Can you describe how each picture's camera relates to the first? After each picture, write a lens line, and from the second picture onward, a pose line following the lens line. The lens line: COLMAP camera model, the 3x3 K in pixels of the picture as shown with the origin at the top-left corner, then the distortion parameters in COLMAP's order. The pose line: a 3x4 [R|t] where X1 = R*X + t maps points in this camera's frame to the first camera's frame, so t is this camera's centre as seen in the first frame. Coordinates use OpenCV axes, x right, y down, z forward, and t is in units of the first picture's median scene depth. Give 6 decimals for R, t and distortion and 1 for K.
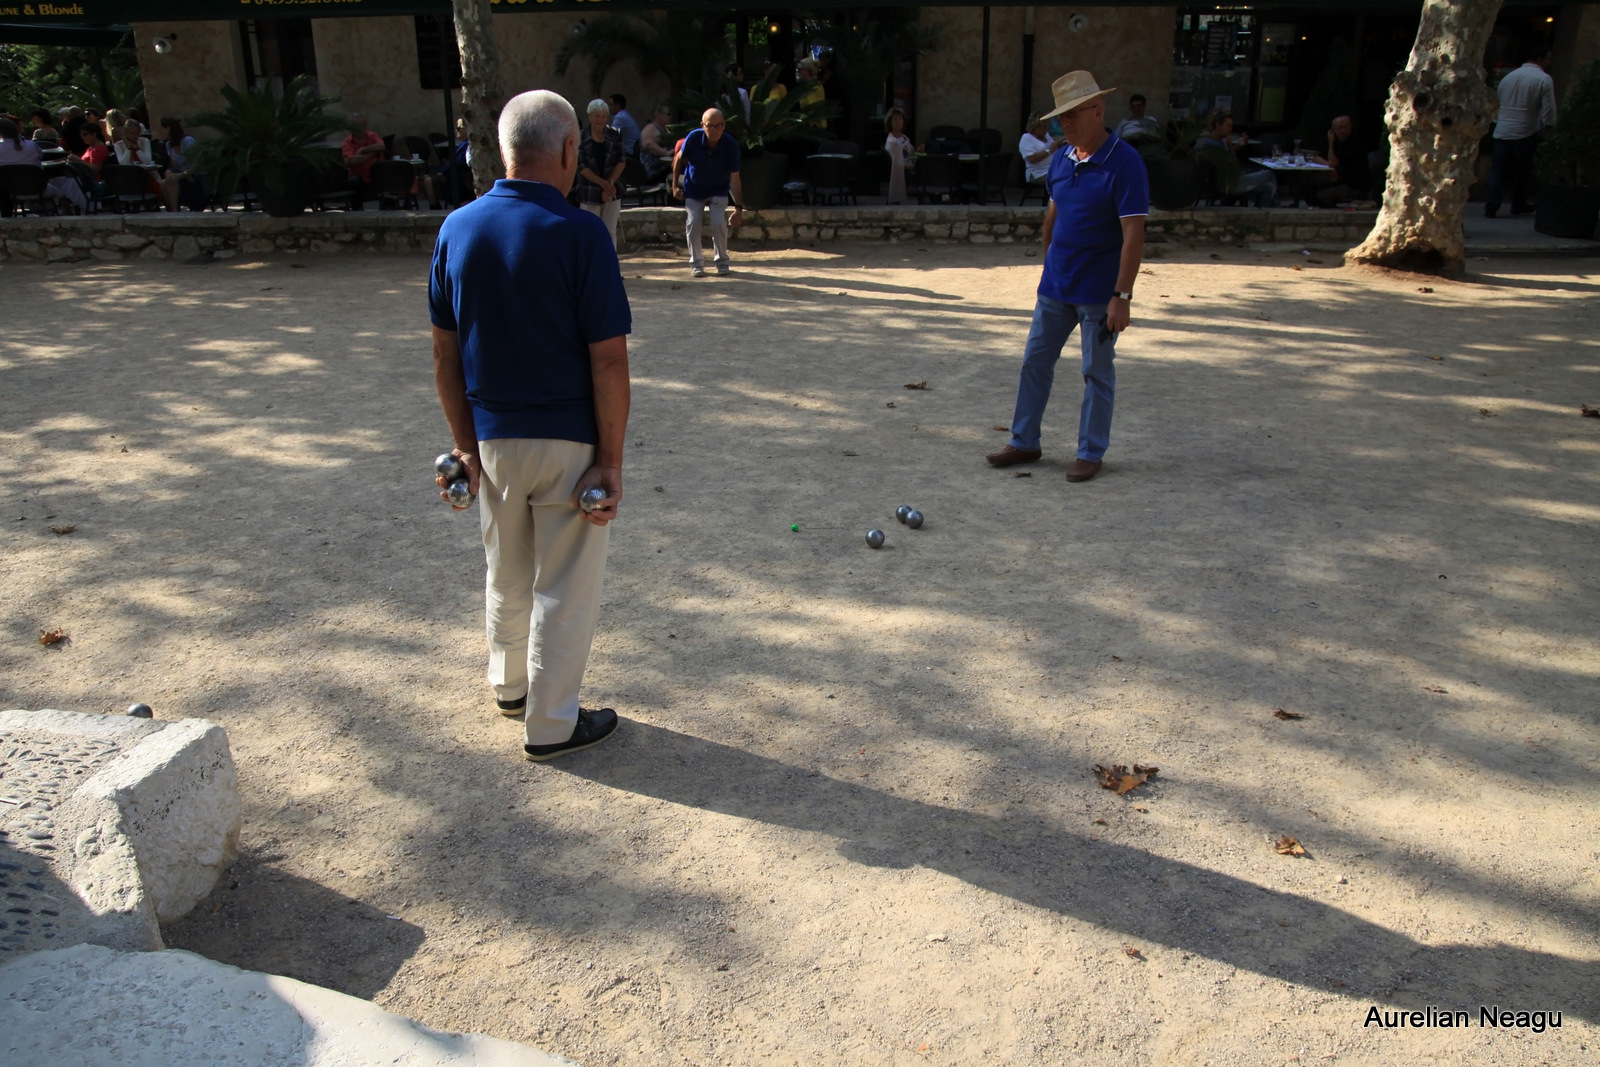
lens RADIAL K [[1284.9, 0, 803.4], [0, 1284.9, 542.9], [0, 0, 1]] dist [-0.092896, 0.044159]
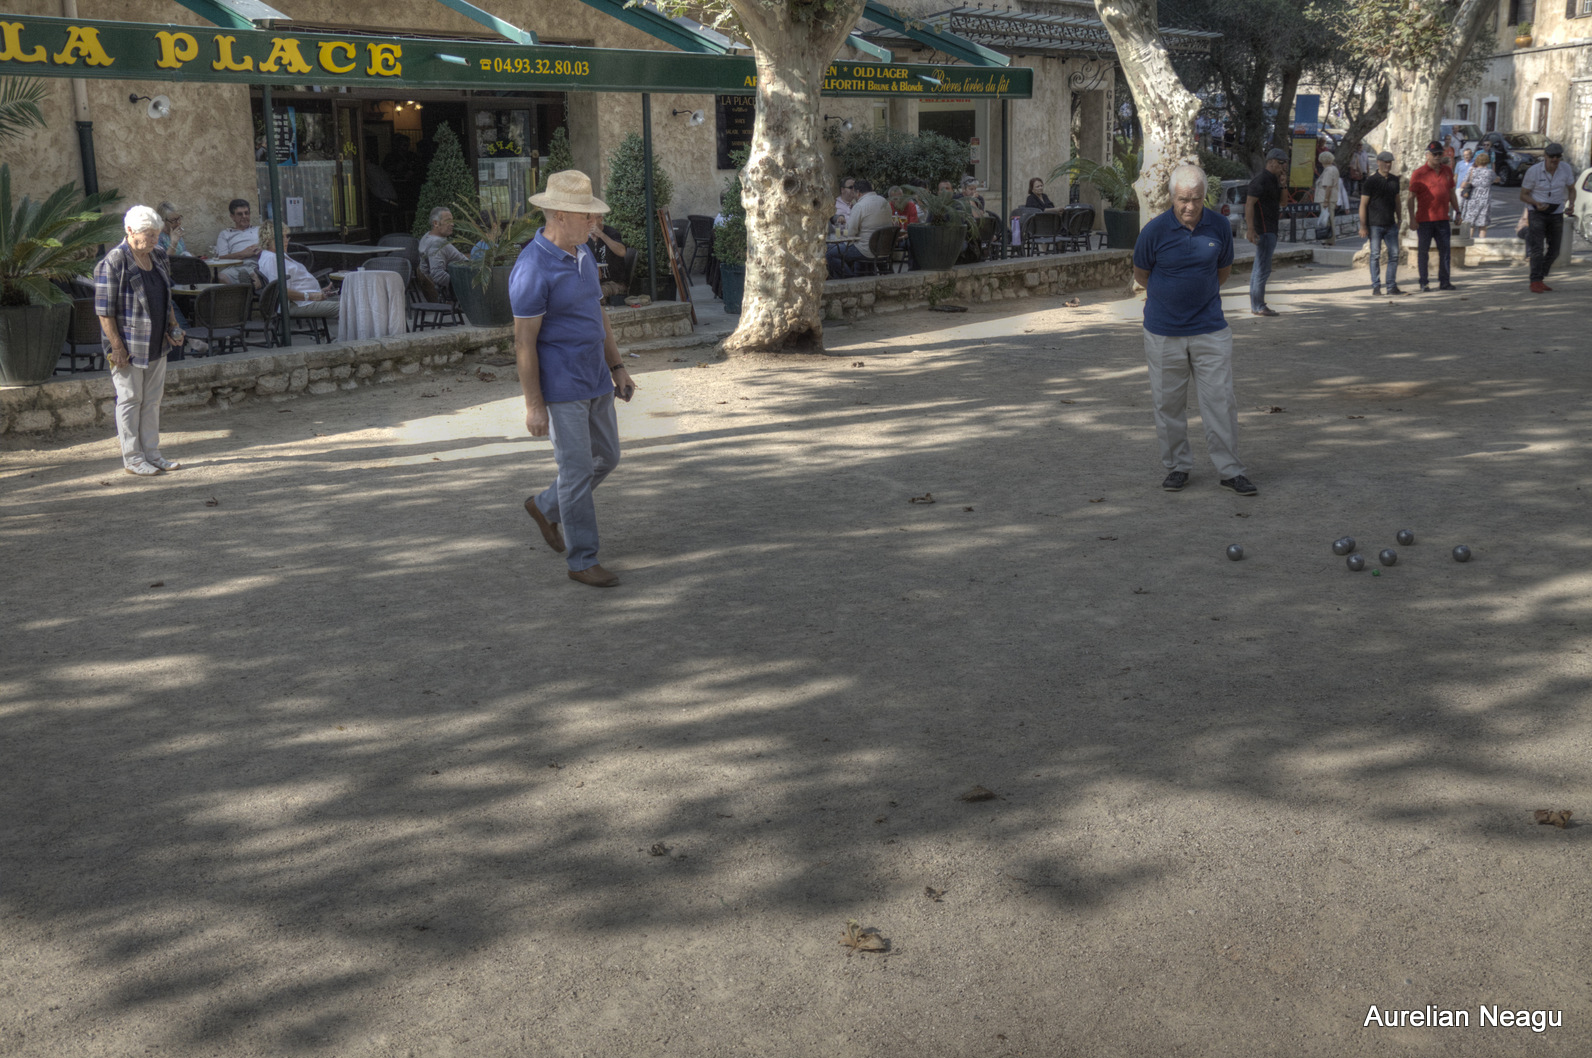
lens RADIAL K [[1755.0, 0, 795.2], [0, 1755.0, 526.8], [0, 0, 1]] dist [0.087695, 0.000000]
pose [[0.525710, -0.178886, 0.831642, -0.596774], [0.314668, 0.949187, 0.005257, -0.079595], [-0.790325, 0.258928, 0.555287, 0.226292]]
